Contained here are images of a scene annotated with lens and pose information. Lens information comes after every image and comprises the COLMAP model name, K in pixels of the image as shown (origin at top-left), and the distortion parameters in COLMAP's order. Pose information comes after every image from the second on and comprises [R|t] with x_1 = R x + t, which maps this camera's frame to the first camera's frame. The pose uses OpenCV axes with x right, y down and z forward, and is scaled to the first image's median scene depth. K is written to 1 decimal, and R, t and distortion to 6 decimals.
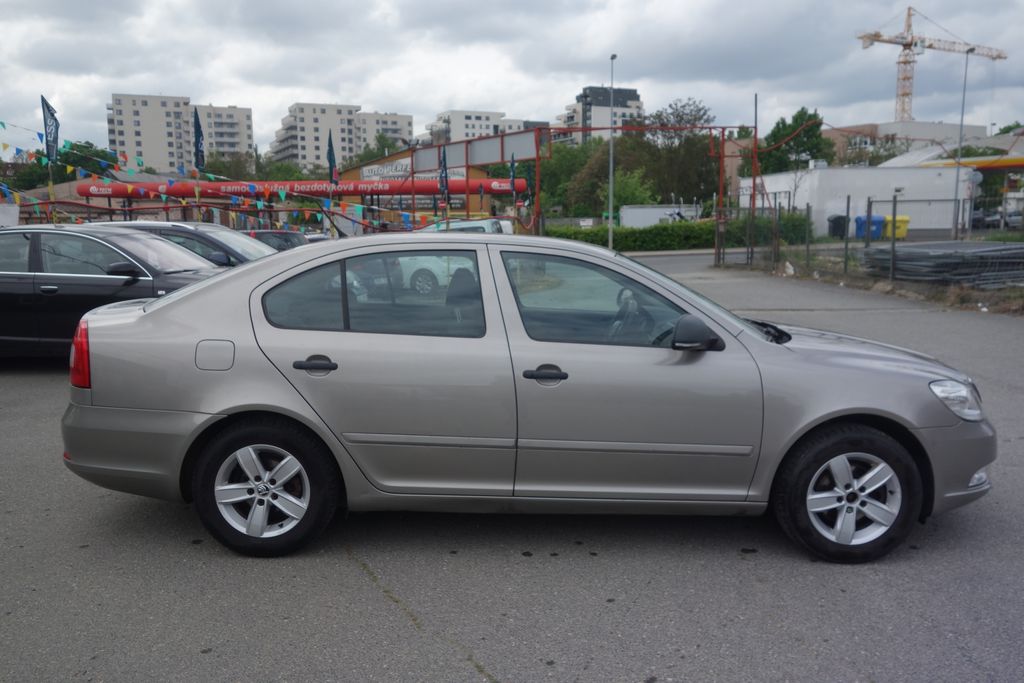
lens RADIAL K [[811.9, 0, 511.8], [0, 811.9, 339.4], [0, 0, 1]] dist [0.002283, -0.000735]
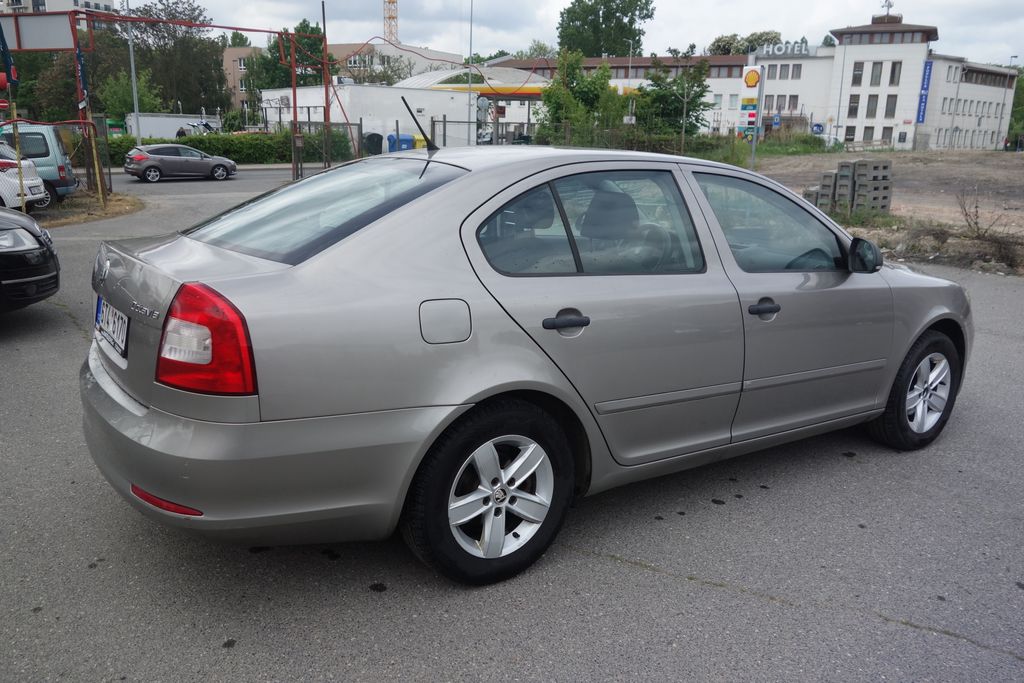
lens RADIAL K [[811.9, 0, 509.3], [0, 811.9, 343.7], [0, 0, 1]] dist [0.002283, -0.000735]
pose [[0.824900, -0.109623, 0.554547, -0.230136], [0.049935, 0.991312, 0.121684, -0.014074], [-0.563068, -0.072686, 0.823208, 0.129342]]
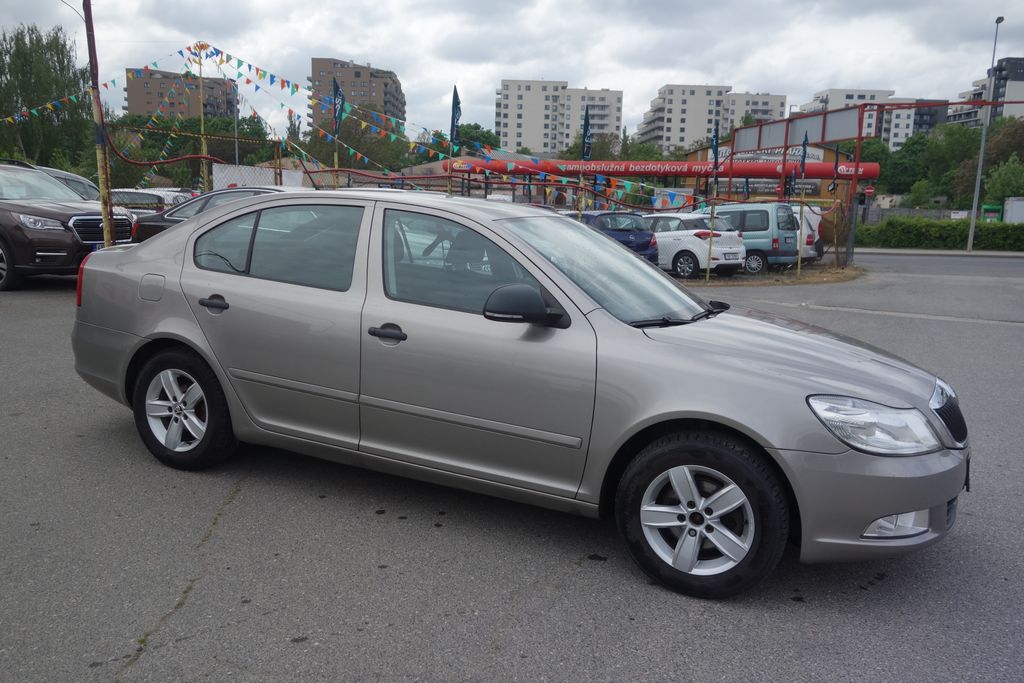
lens RADIAL K [[811.9, 0, 513.2], [0, 811.9, 346.7], [0, 0, 1]] dist [0.002283, -0.000735]
pose [[0.905421, 0.110705, -0.409825, 0.189203], [-0.098795, 0.993841, 0.050196, -0.001728], [0.412858, -0.004960, 0.910782, 0.052785]]
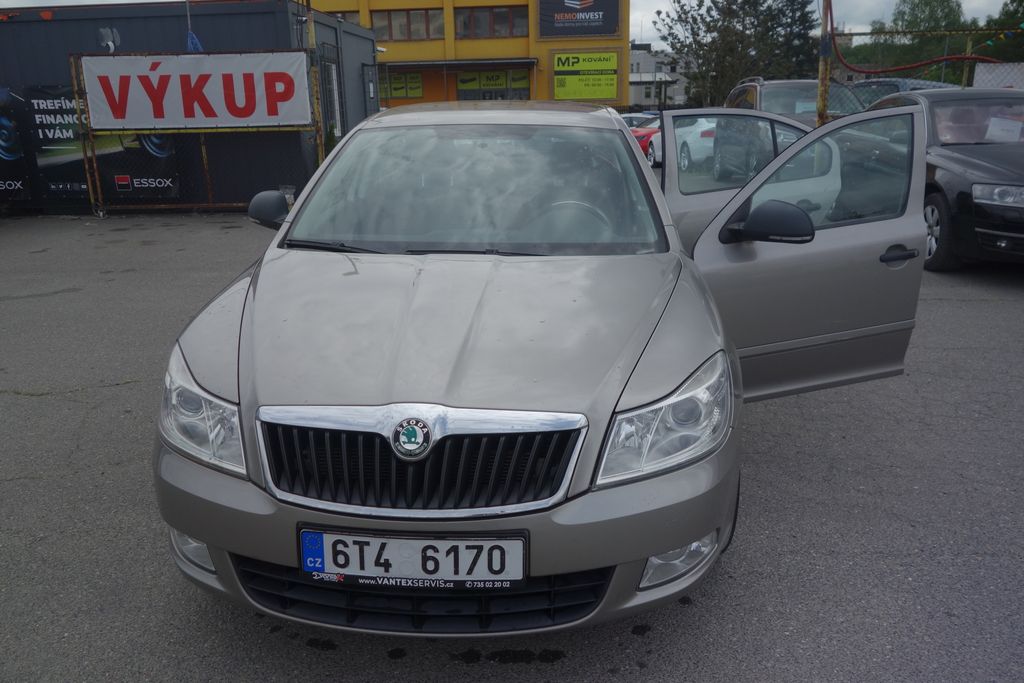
lens RADIAL K [[811.9, 0, 512.0], [0, 811.9, 346.5], [0, 0, 1]] dist [0.002283, -0.000735]
pose [[-0.077934, 0.293116, -0.952895, 0.373502], [-0.124727, 0.945426, 0.301019, -0.058434], [0.989126, 0.142311, -0.037121, 0.429295]]
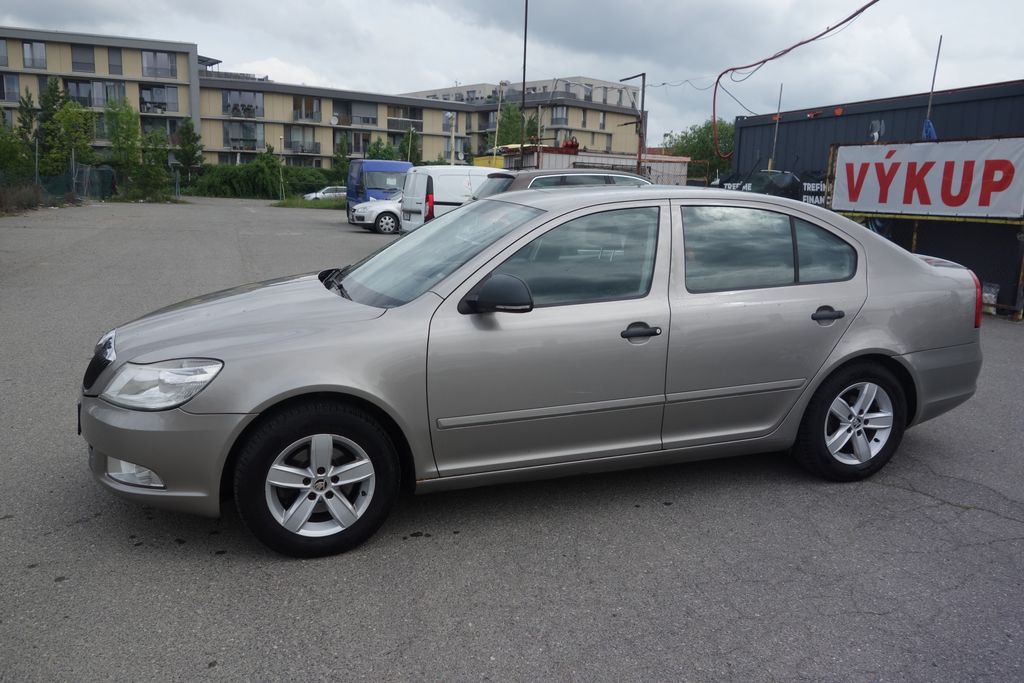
lens RADIAL K [[811.9, 0, 509.8], [0, 811.9, 345.4], [0, 0, 1]] dist [0.002283, -0.000735]
pose [[-0.946790, 0.042744, -0.319001, 0.163876], [-0.067131, 0.943116, 0.325616, -0.102523], [0.314773, 0.329705, -0.890063, 0.750887]]
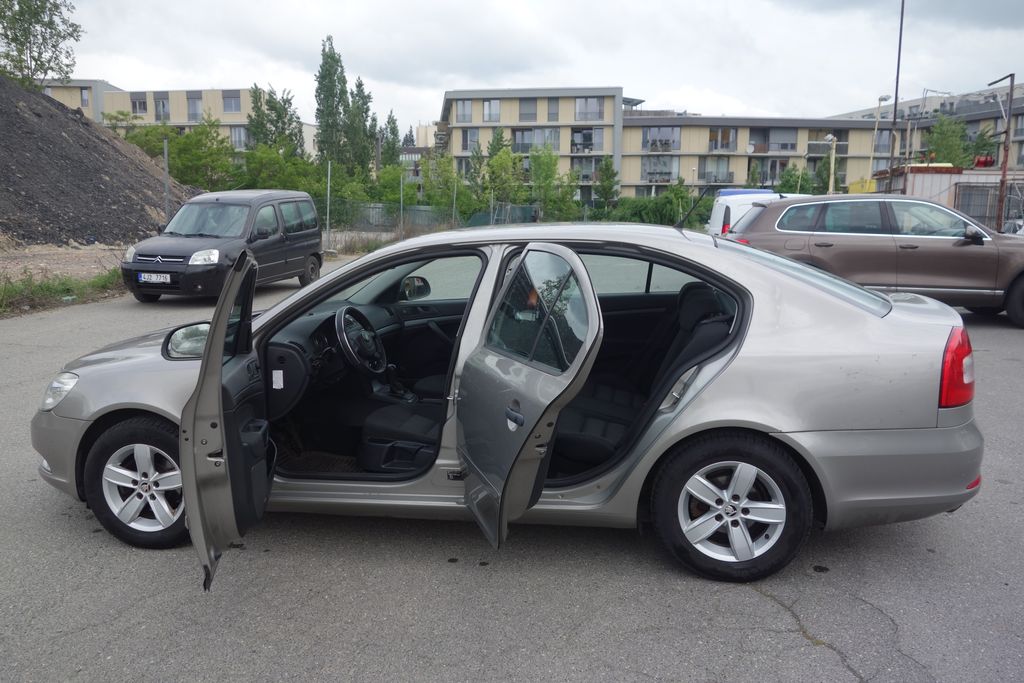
lens RADIAL K [[811.9, 0, 510.1], [0, 811.9, 344.8], [0, 0, 1]] dist [0.002283, -0.000735]
pose [[-0.981399, -0.023128, 0.190580, -0.077957], [0.035868, 0.953148, 0.300372, -0.111188], [-0.188598, 0.301620, -0.934589, 0.761005]]
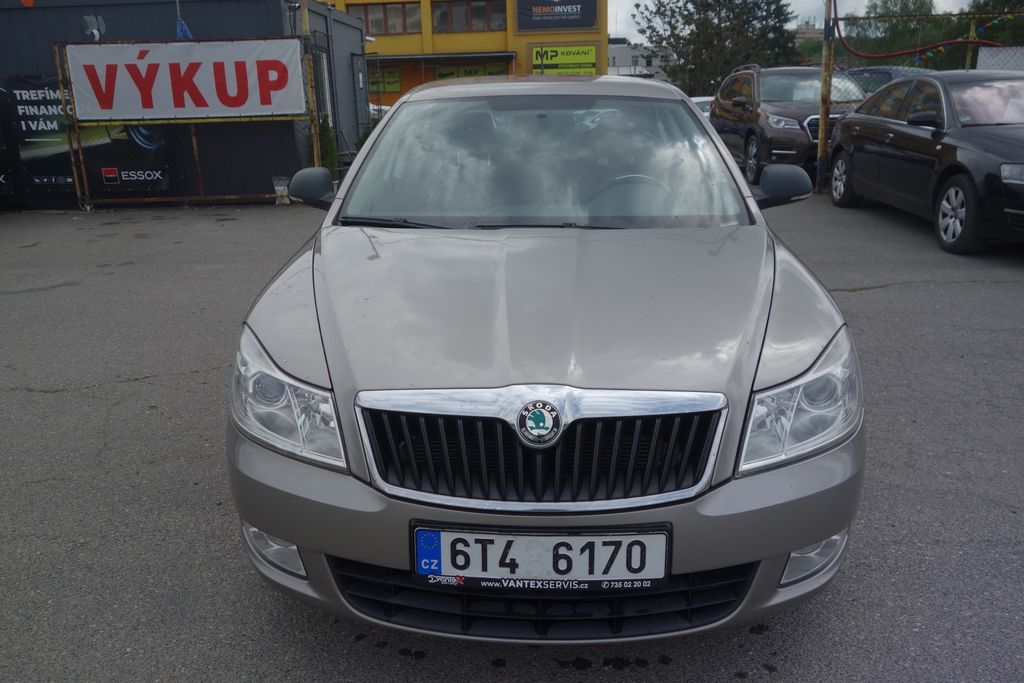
lens RADIAL K [[811.9, 0, 510.6], [0, 811.9, 345.9], [0, 0, 1]] dist [0.002283, -0.000735]
pose [[-0.048929, 0.297950, -0.953327, 0.359329], [-0.119209, 0.945905, 0.301749, -0.045153], [0.991663, 0.128410, -0.010764, 0.398893]]
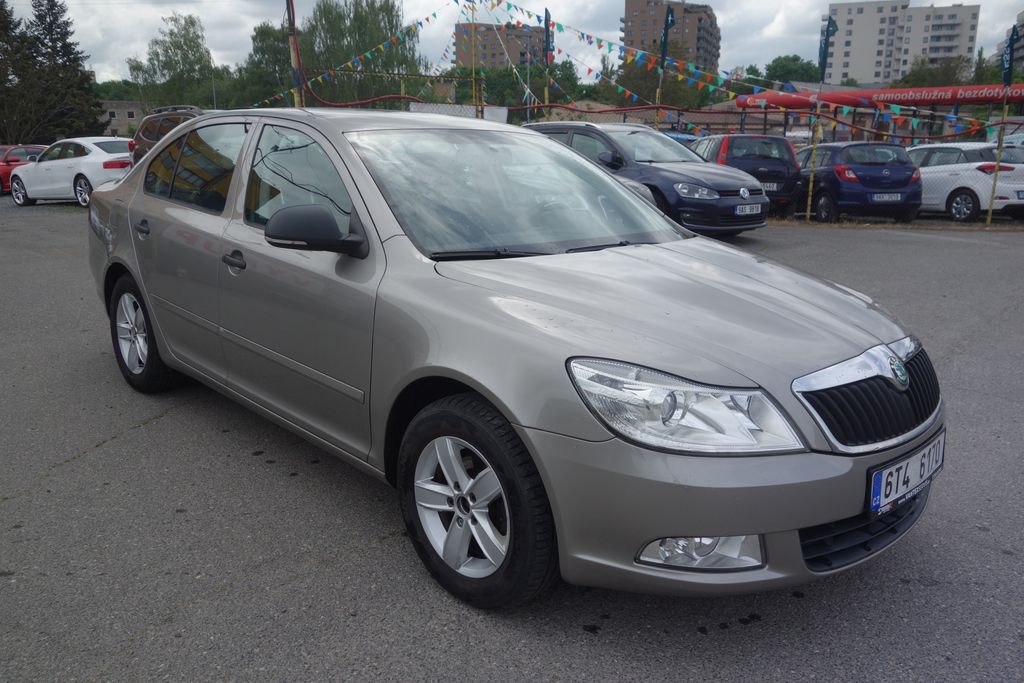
lens RADIAL K [[811.9, 0, 512.9], [0, 811.9, 342.8], [0, 0, 1]] dist [0.002283, -0.000735]
pose [[0.688170, 0.188449, -0.700649, 0.292468], [-0.113781, 0.981762, 0.152304, -0.012971], [0.716572, -0.025090, 0.697062, 0.189646]]
